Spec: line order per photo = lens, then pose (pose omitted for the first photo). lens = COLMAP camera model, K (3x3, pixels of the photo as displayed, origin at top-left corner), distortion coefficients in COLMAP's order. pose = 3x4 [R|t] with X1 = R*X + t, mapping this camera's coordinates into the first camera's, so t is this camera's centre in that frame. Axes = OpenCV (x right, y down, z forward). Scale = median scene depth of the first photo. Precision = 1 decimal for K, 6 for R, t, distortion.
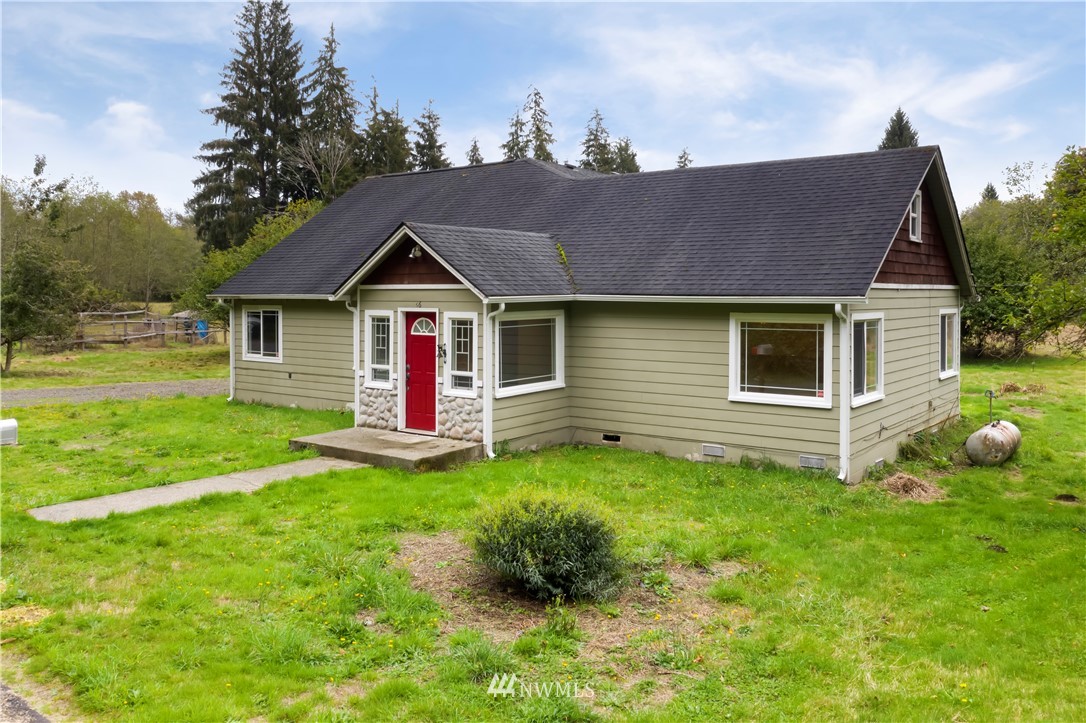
lens RADIAL K [[848.5, 0, 543.0], [0, 848.5, 361.5], [0, 0, 1]] dist [0.007092, 0.002952]
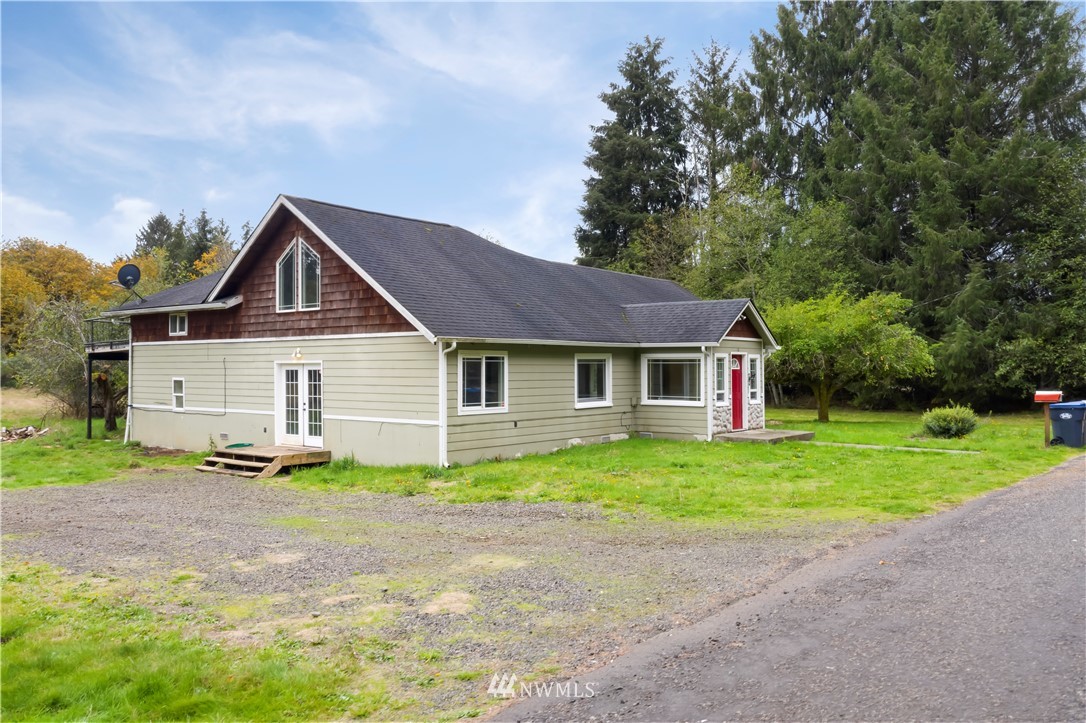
lens RADIAL K [[848.5, 0, 543.0], [0, 848.5, 361.5], [0, 0, 1]] dist [0.007092, 0.002952]
pose [[0.060021, -0.012348, 0.998121, -1.240226], [0.069716, 0.997534, 0.008148, -0.058841], [-0.995760, 0.069095, 0.060734, 0.900735]]
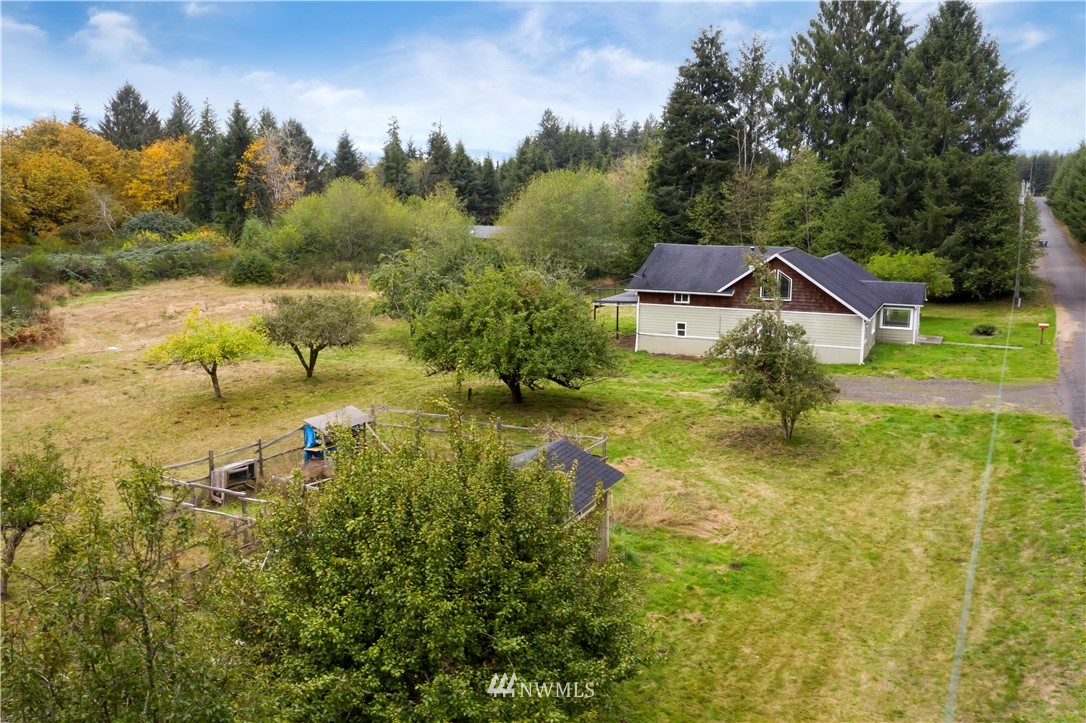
lens RADIAL K [[848.5, 0, 543.0], [0, 848.5, 361.5], [0, 0, 1]] dist [0.007092, 0.002952]
pose [[-0.156999, -0.209044, 0.965221, -2.509755], [0.069903, 0.972538, 0.221999, -0.541554], [-0.985122, 0.102326, -0.138075, 2.247654]]
